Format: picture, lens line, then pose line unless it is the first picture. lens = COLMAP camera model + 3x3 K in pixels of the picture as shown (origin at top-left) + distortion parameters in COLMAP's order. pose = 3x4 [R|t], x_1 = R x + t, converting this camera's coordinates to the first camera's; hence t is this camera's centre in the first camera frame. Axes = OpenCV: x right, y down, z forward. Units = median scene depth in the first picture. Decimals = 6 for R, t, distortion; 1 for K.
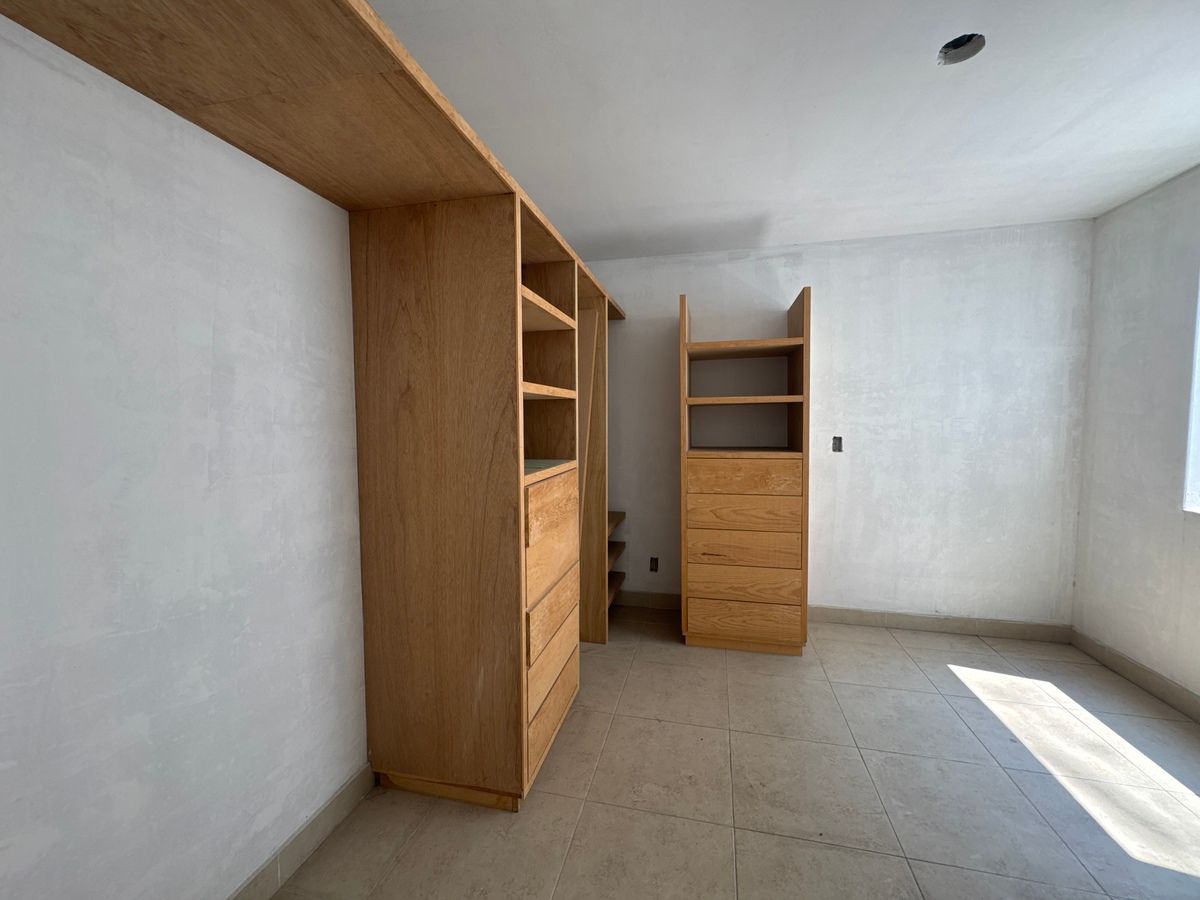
lens RADIAL K [[481.3, 0, 600.0], [0, 481.3, 448.2], [0, 0, 1]] dist [-0.002504, 0.000536]
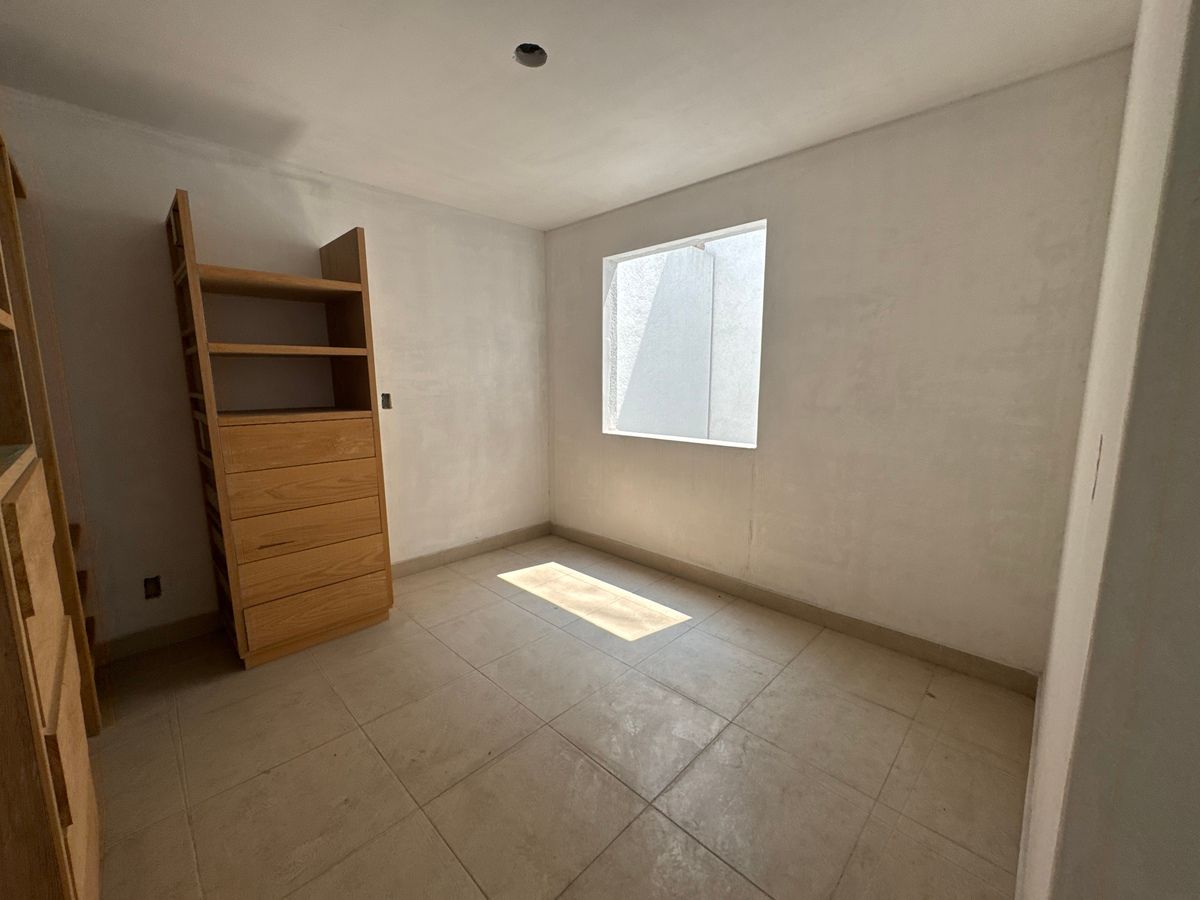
lens RADIAL K [[481.3, 0, 601.0], [0, 481.3, 448.6], [0, 0, 1]] dist [-0.002504, 0.000536]
pose [[0.510405, -0.119625, 0.851573, -0.153318], [0.049726, 0.992726, 0.109649, 0.002263], [-0.858495, -0.013620, 0.512640, 0.131868]]
